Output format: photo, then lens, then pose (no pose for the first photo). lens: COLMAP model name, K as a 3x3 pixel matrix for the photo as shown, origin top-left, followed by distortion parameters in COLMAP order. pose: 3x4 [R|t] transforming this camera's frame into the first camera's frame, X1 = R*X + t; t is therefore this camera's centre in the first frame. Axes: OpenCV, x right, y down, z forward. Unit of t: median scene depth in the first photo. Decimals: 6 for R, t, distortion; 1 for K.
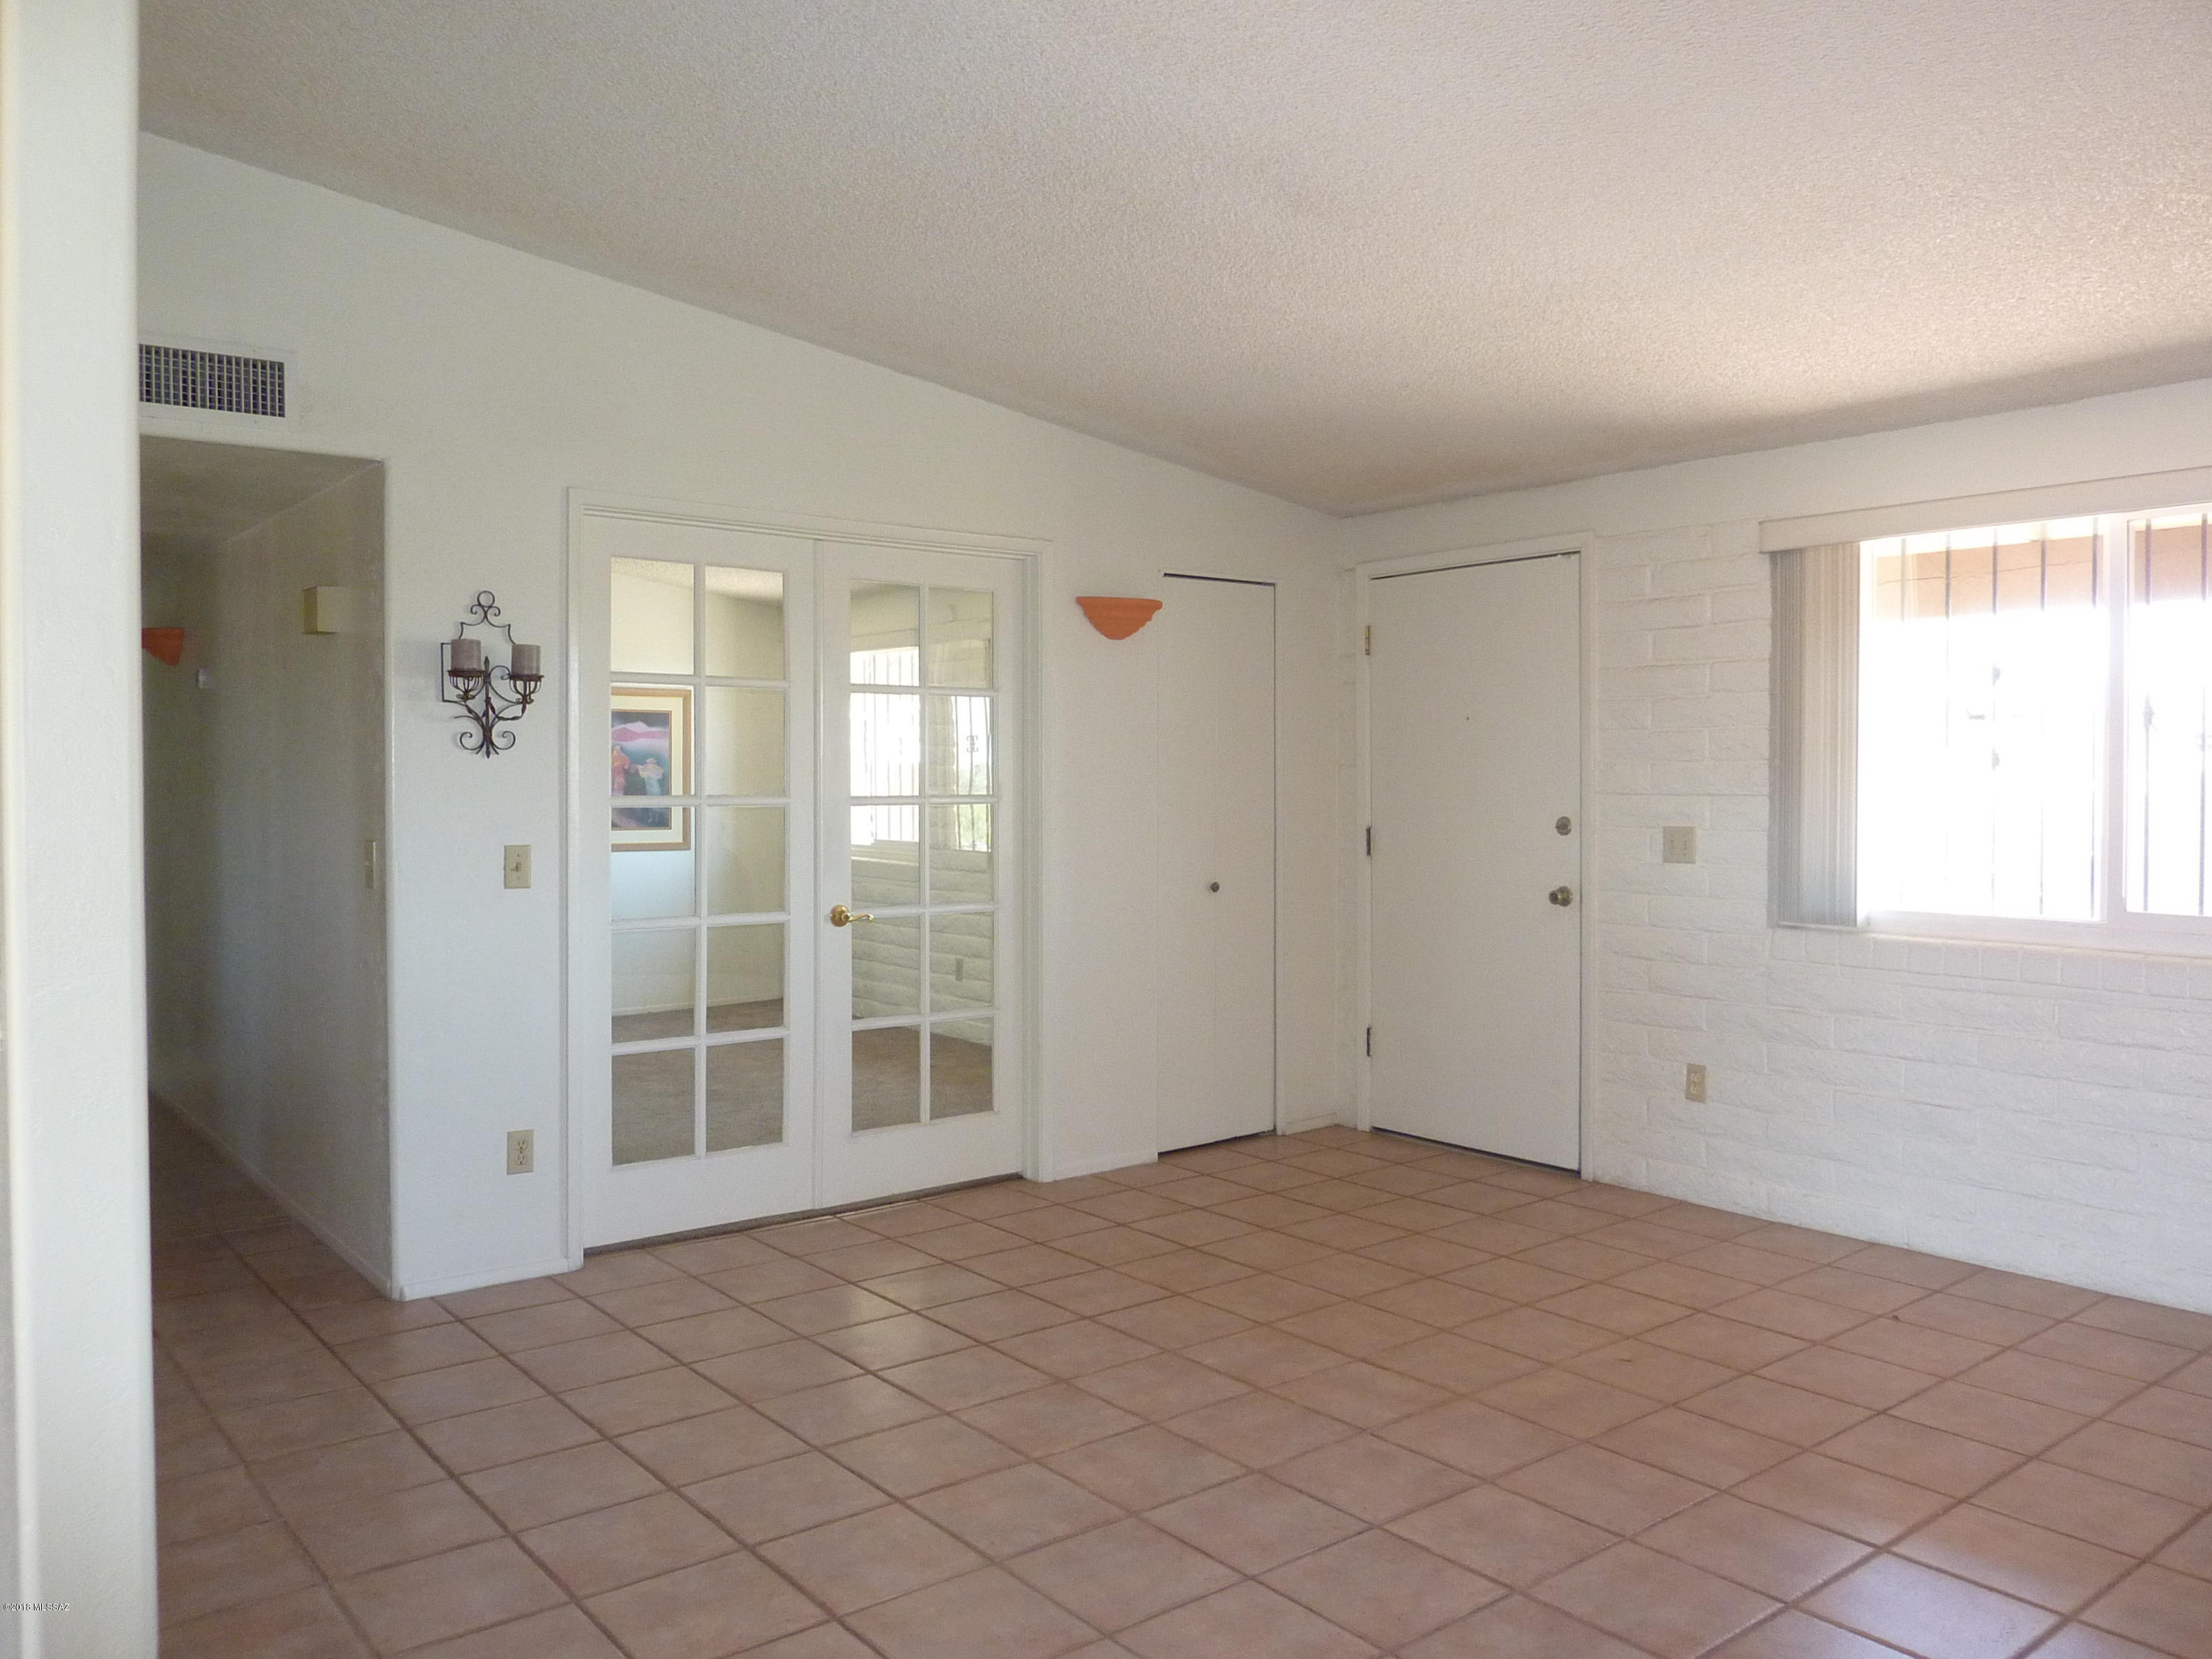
lens RADIAL K [[1683.9, 0, 1090.6], [0, 1683.9, 825.0], [0, 0, 1]] dist [-0.017785, -0.015580]
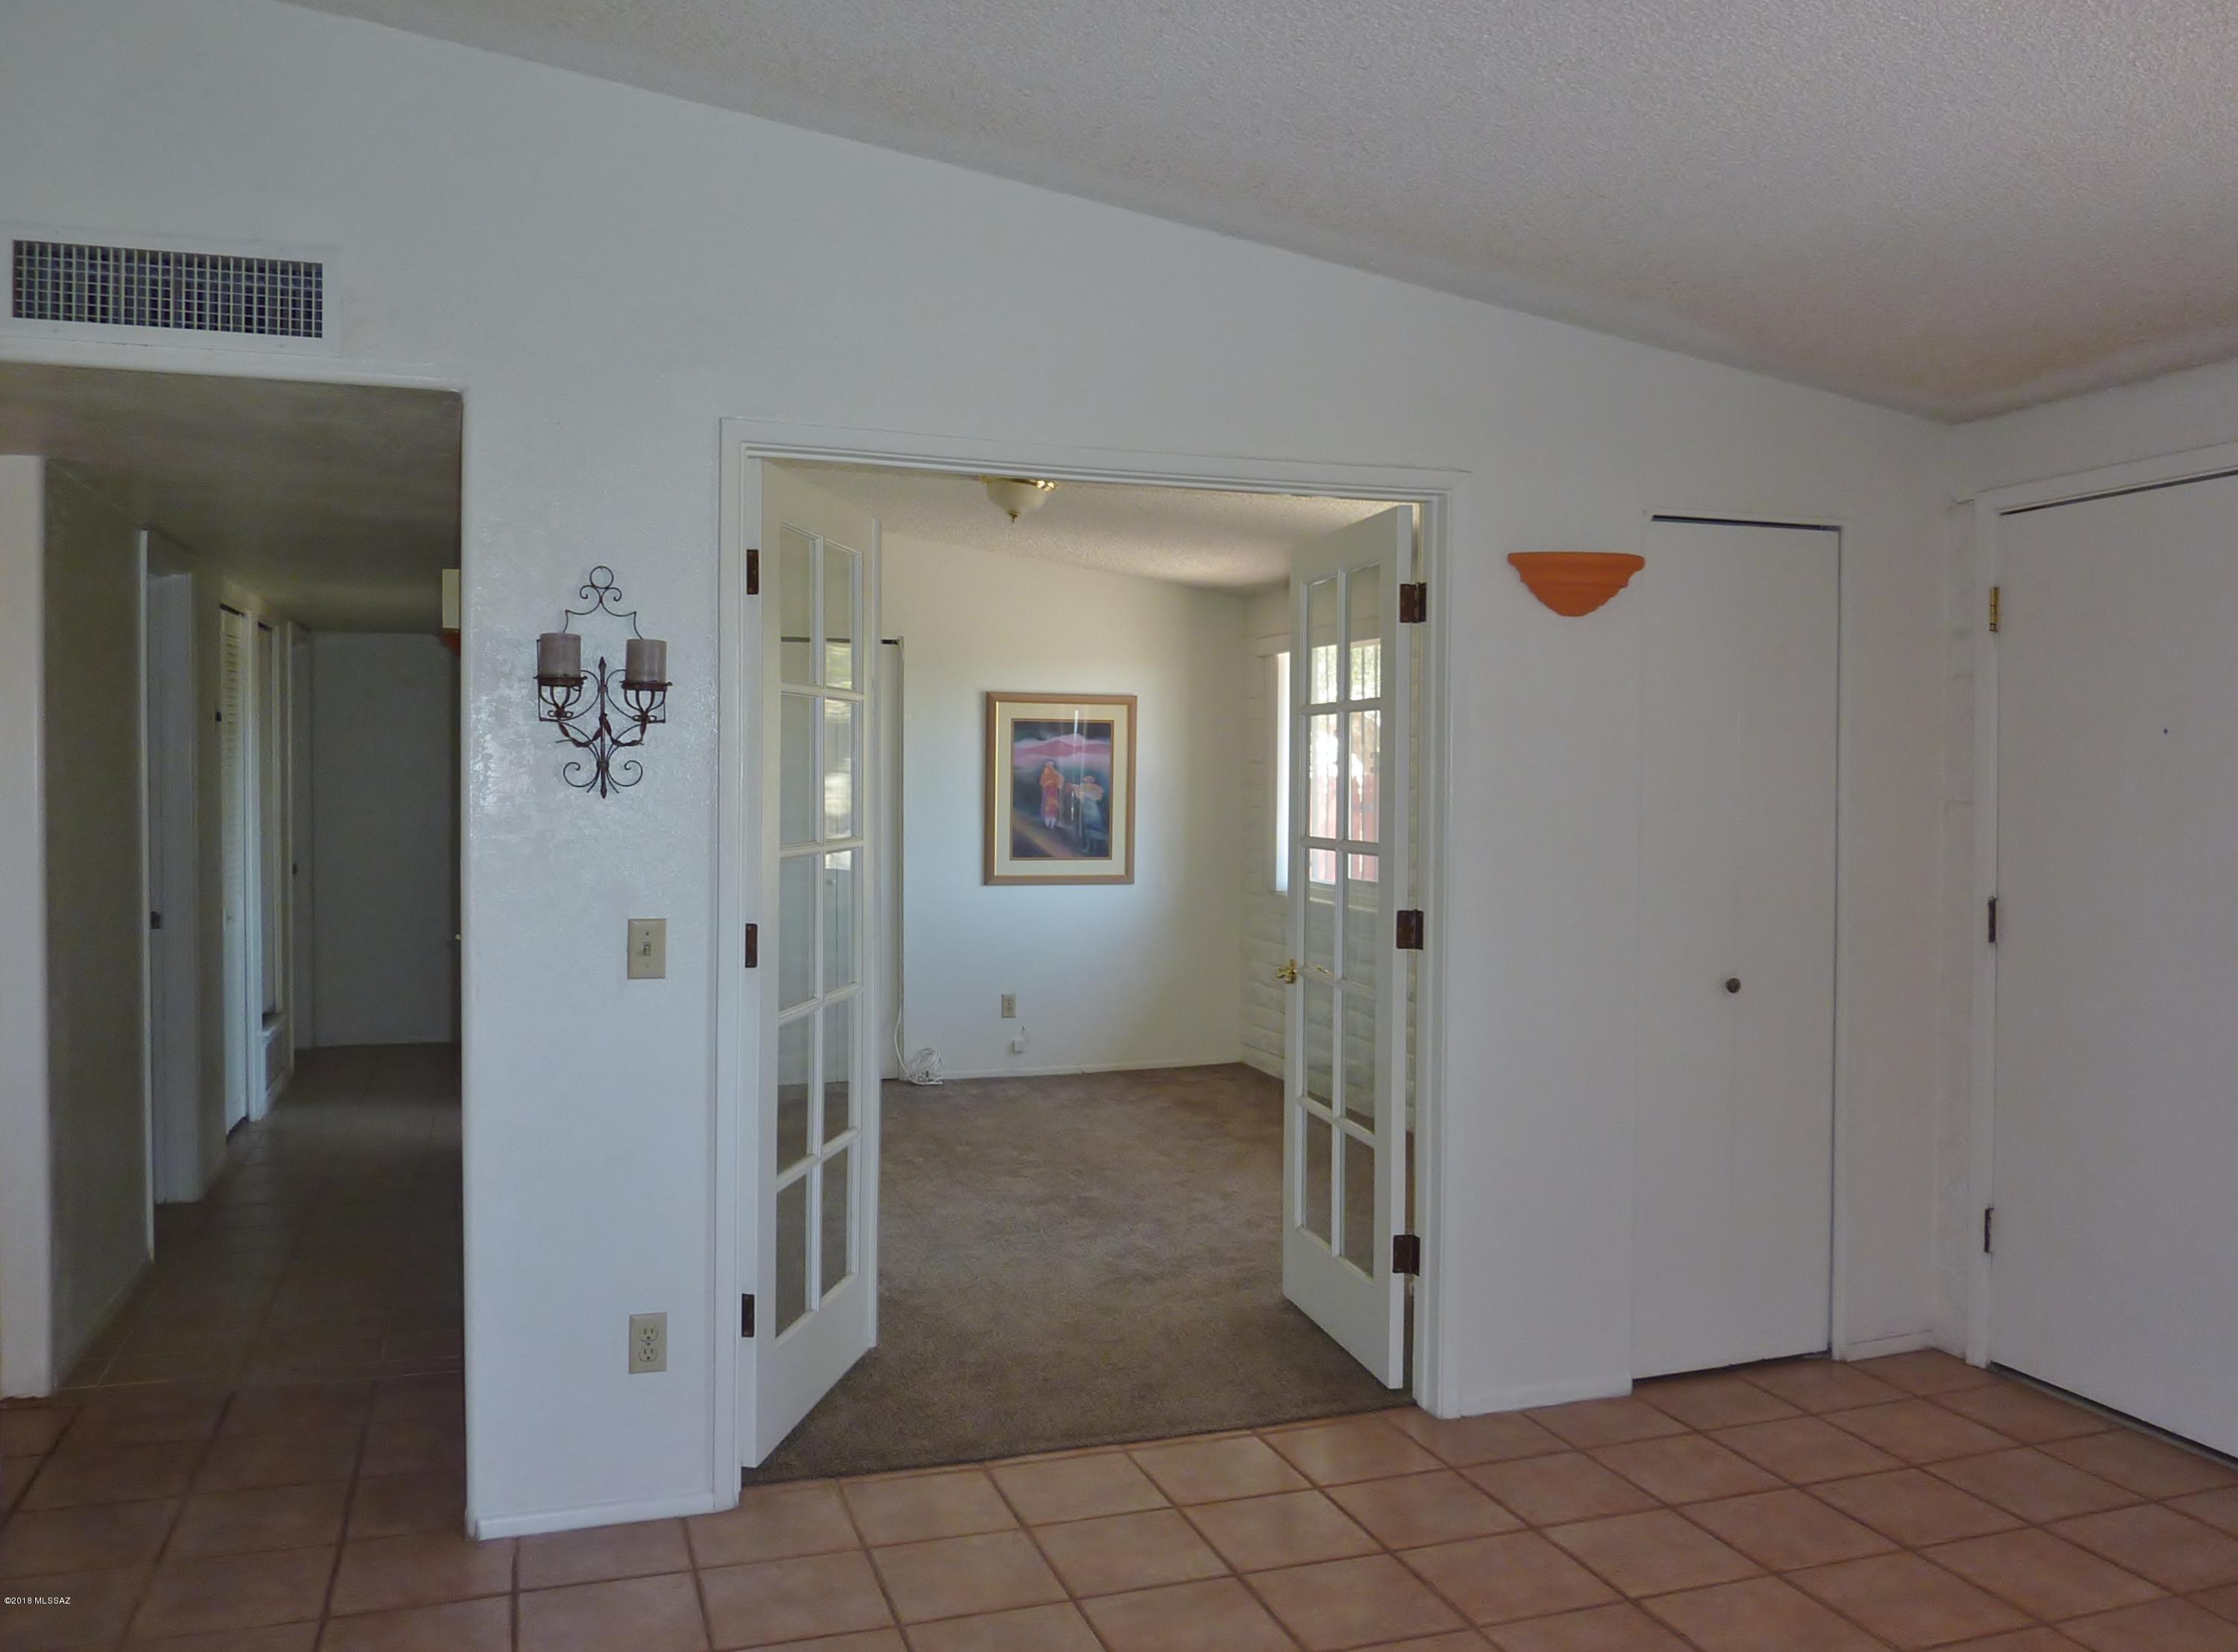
lens RADIAL K [[1703.5, 0, 1135.4], [0, 1703.5, 817.0], [0, 0, 1]] dist [-0.017785, -0.015580]
pose [[0.942794, 0.011911, -0.333164, 0.086670], [-0.014064, 0.999893, -0.004050, -0.027704], [0.333080, 0.008504, 0.942860, 0.336518]]
